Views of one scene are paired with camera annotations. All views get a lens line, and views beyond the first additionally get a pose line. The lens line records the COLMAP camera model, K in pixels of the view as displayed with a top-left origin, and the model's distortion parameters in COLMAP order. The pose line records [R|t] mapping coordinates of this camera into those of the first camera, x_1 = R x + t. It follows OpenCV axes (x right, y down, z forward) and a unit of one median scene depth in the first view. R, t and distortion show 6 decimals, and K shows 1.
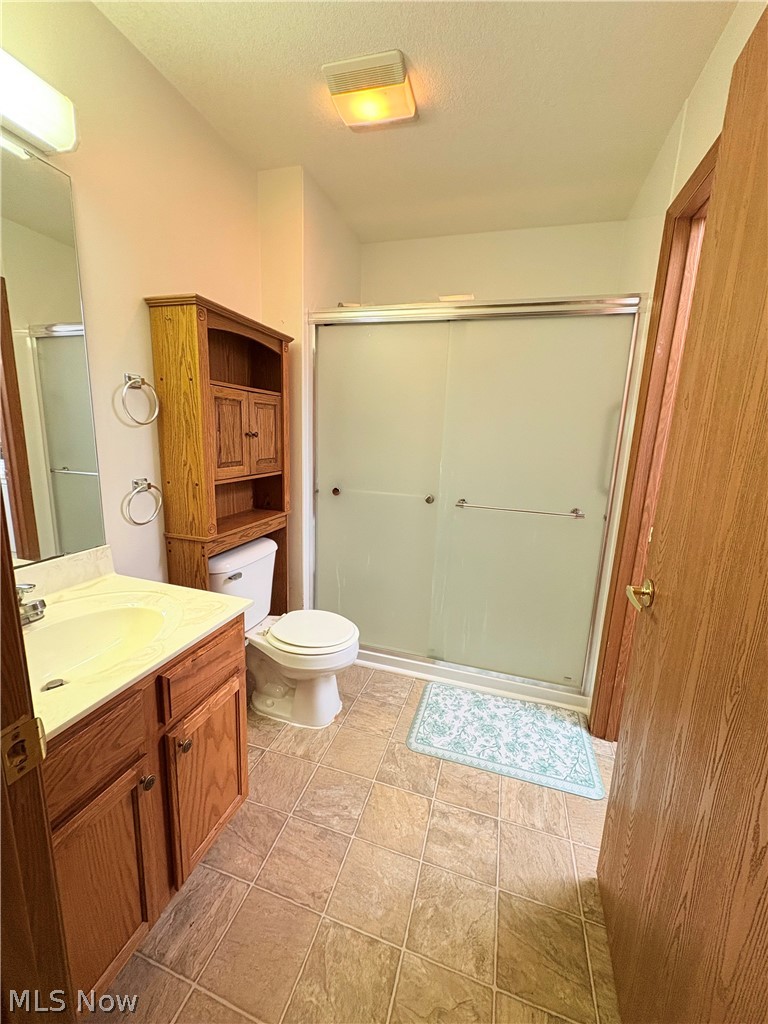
lens RADIAL K [[407.4, 0, 384.0], [0, 407.4, 512.0], [0, 0, 1]] dist [0.000328, 0.000264]
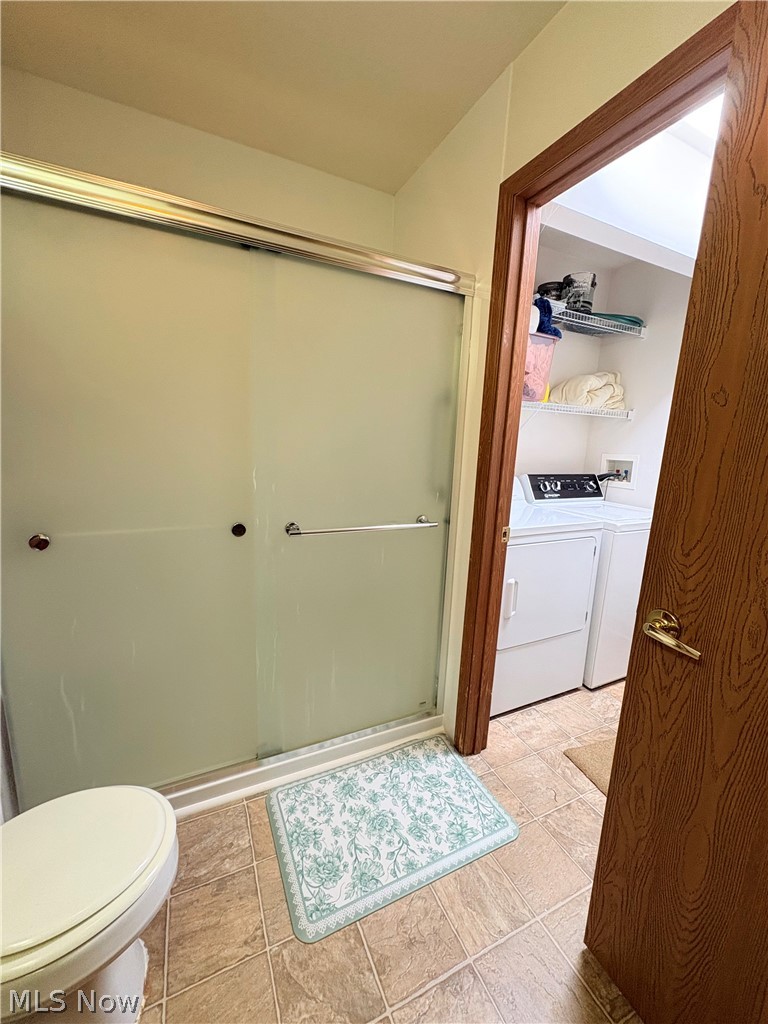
lens RADIAL K [[407.4, 0, 384.0], [0, 407.4, 512.0], [0, 0, 1]] dist [0.000328, 0.000264]
pose [[0.732933, -0.132671, 0.667238, -0.166498], [0.114933, 0.990849, 0.070768, -0.088475], [-0.670521, 0.024819, 0.741475, 0.425067]]
